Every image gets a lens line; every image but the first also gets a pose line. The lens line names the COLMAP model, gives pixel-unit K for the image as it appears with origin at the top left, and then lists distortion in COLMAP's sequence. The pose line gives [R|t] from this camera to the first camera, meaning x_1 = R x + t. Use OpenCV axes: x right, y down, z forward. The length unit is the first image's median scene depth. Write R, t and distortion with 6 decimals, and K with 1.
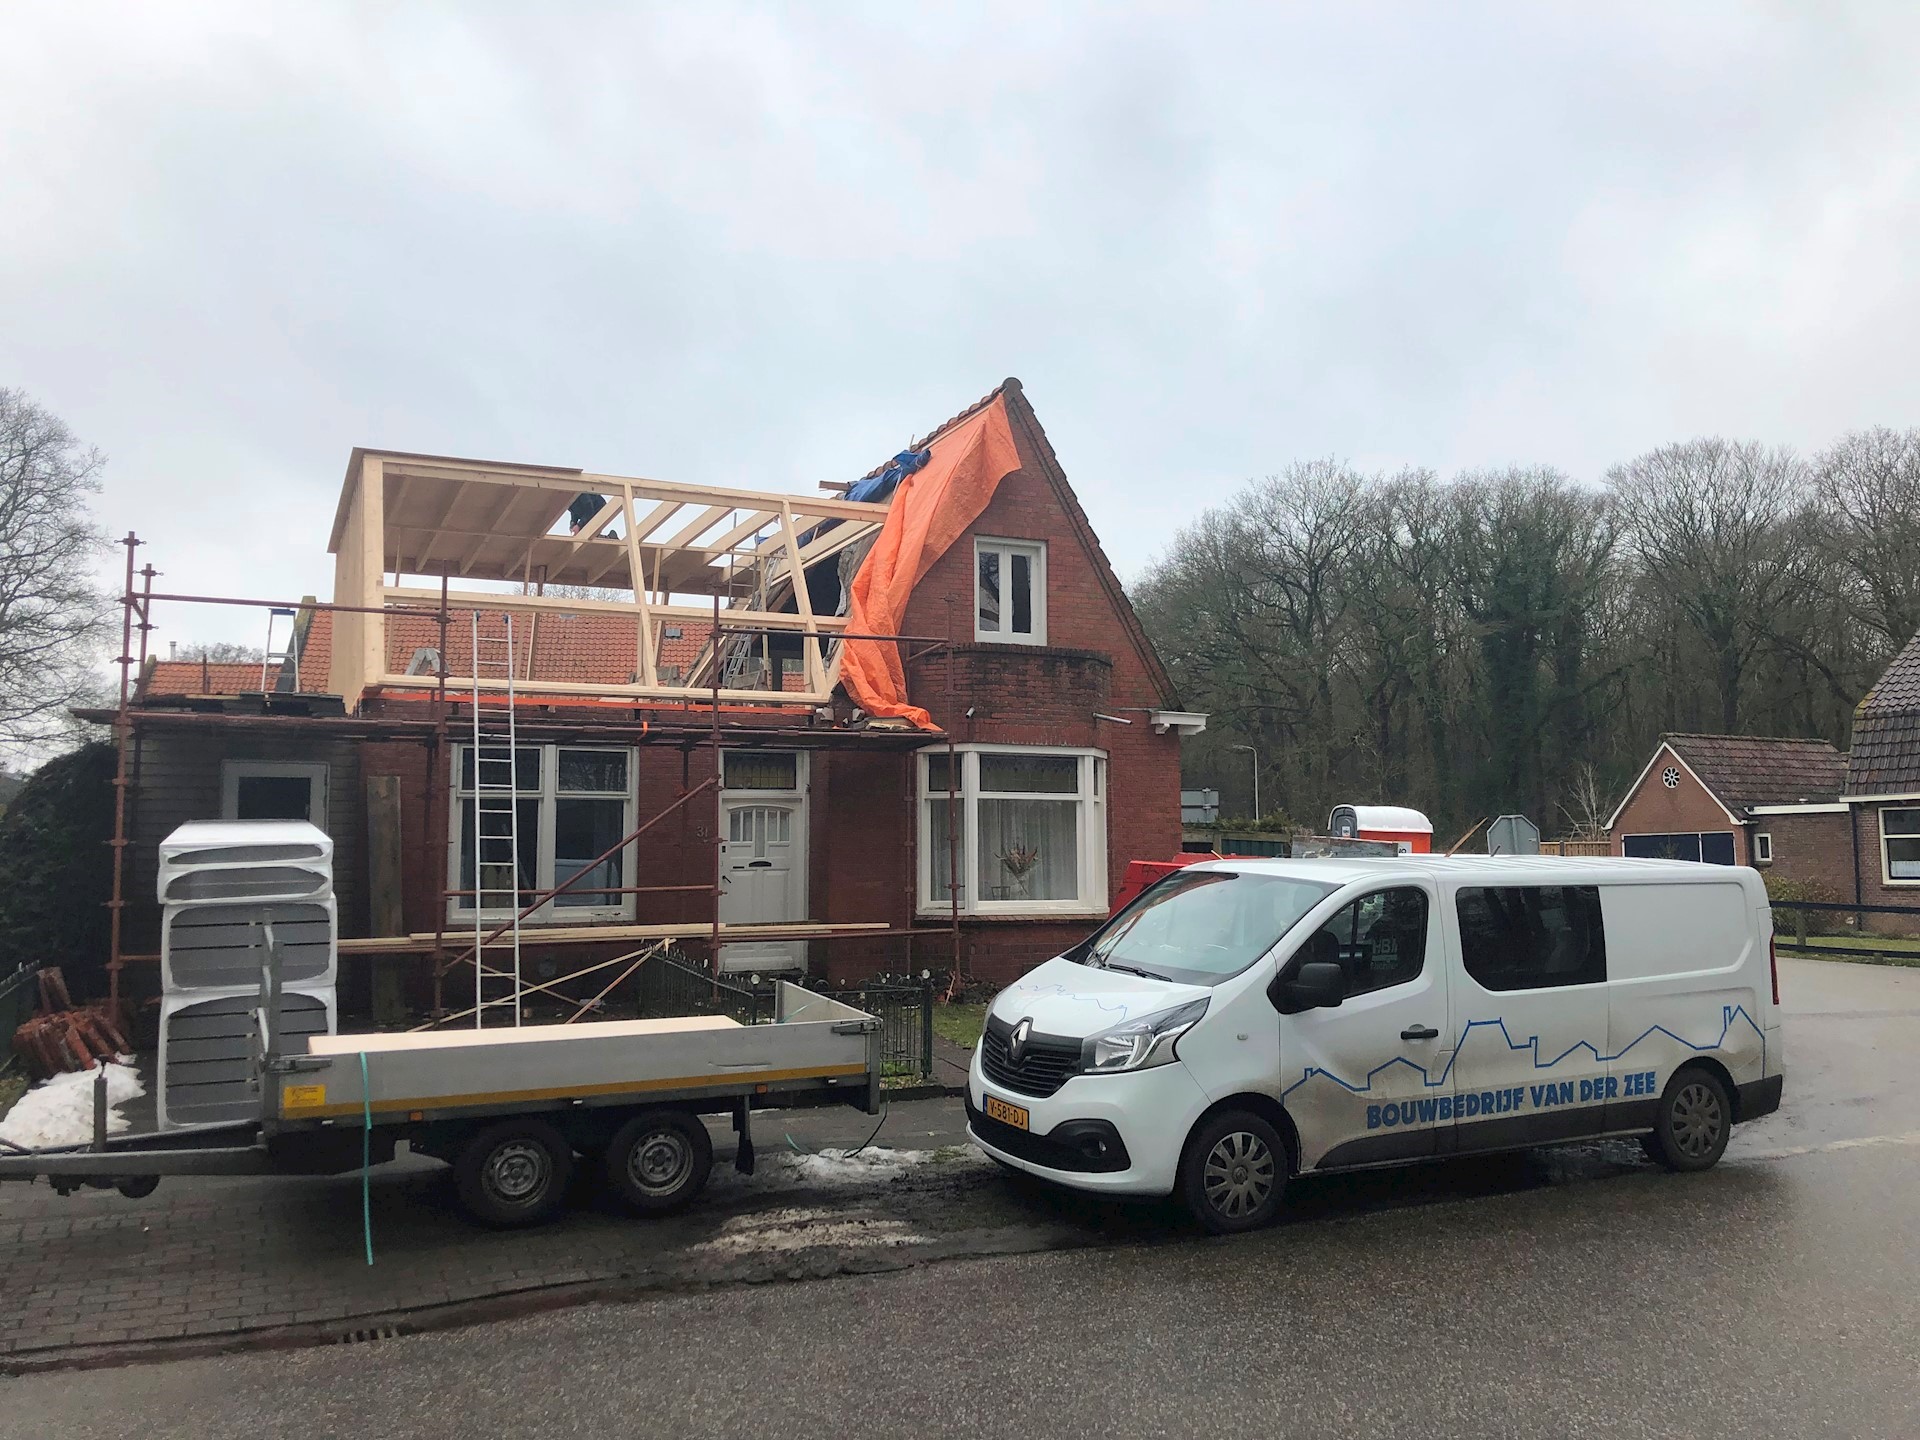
lens RADIAL K [[1564.8, 0, 972.9], [0, 1564.8, 714.2], [0, 0, 1]] dist [0.046467, -0.033142]
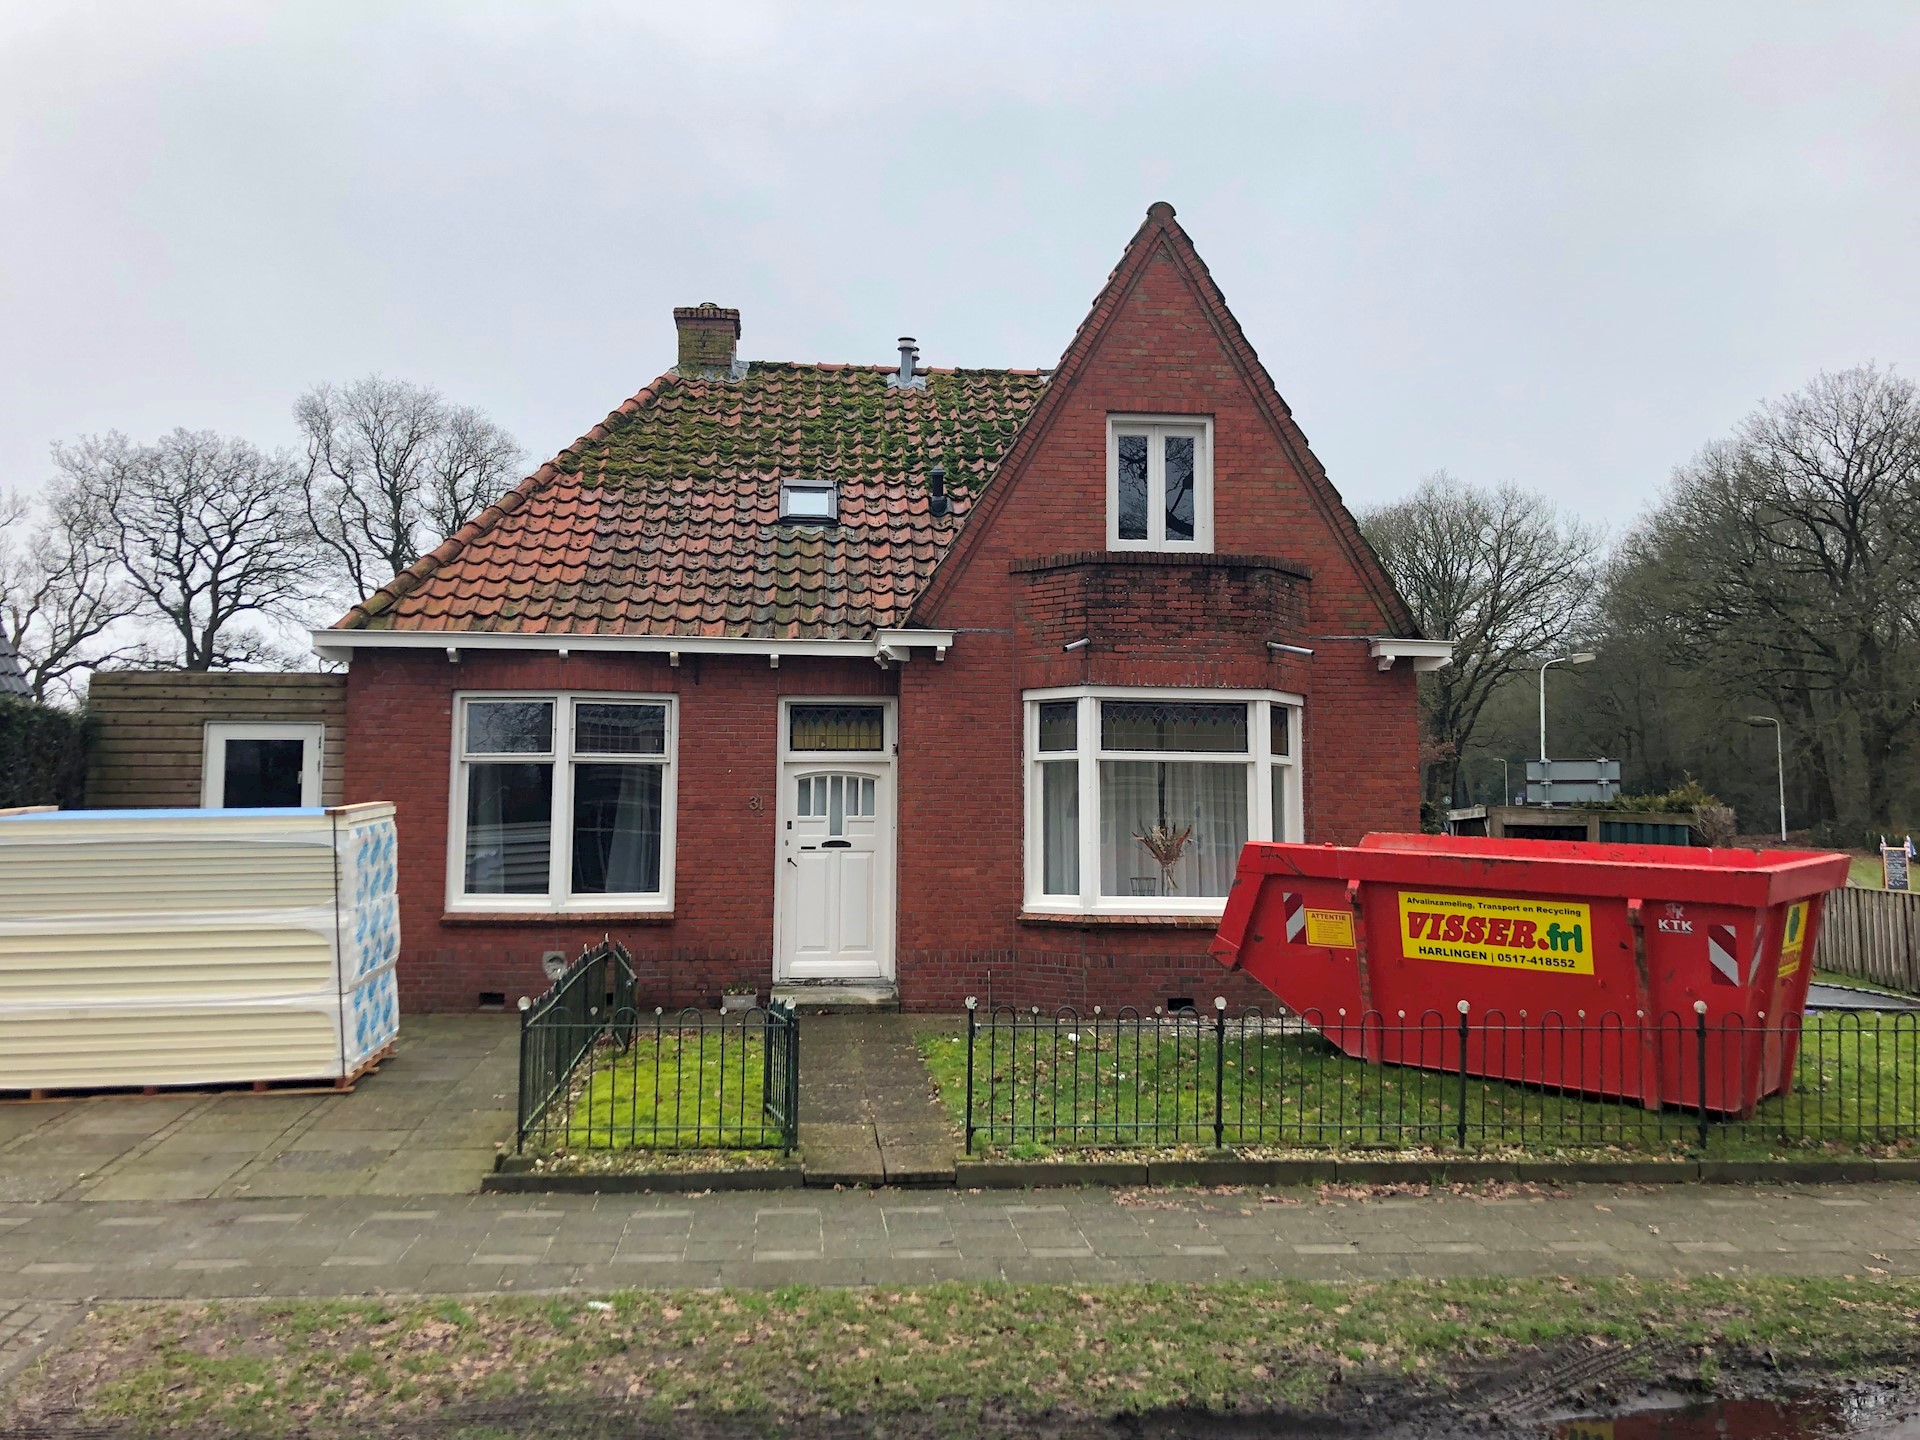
lens RADIAL K [[1564.8, 0, 970.4], [0, 1564.8, 714.6], [0, 0, 1]] dist [0.046467, -0.033142]
pose [[0.947555, -0.019919, -0.318971, 0.140558], [0.022176, 0.999748, 0.003447, 0.021768], [0.318822, -0.010339, 0.947758, 0.205517]]
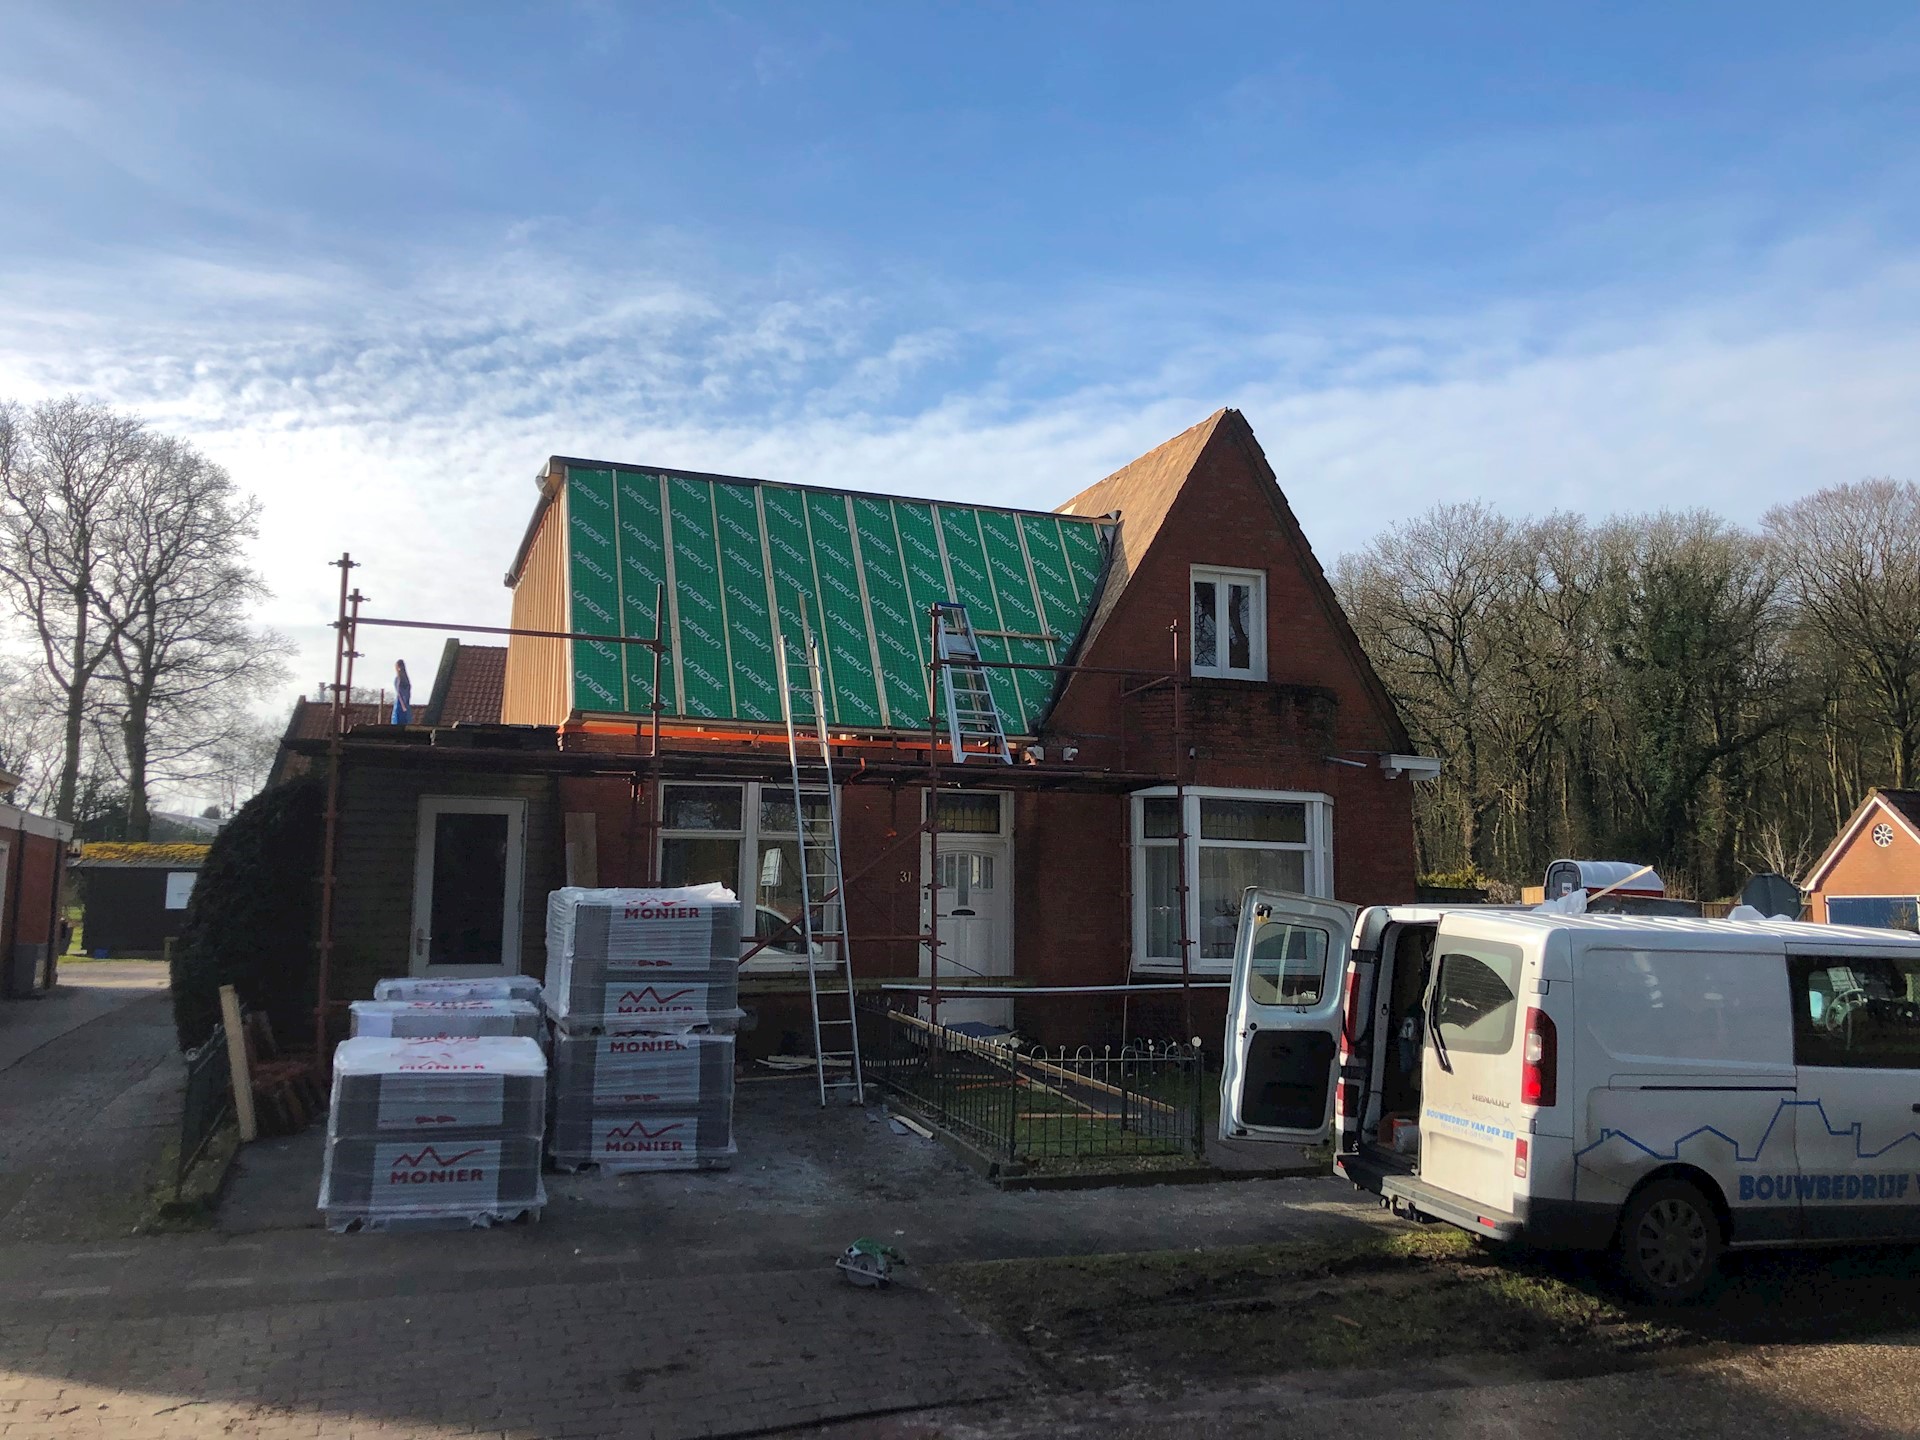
lens RADIAL K [[1564.8, 0, 952.8], [0, 1564.8, 713.2], [0, 0, 1]] dist [0.046467, -0.033142]
pose [[0.996912, 0.006828, -0.078224, -0.053323], [-0.009317, 0.999461, -0.031494, 0.004418], [0.077966, 0.032126, 0.996438, 0.048894]]
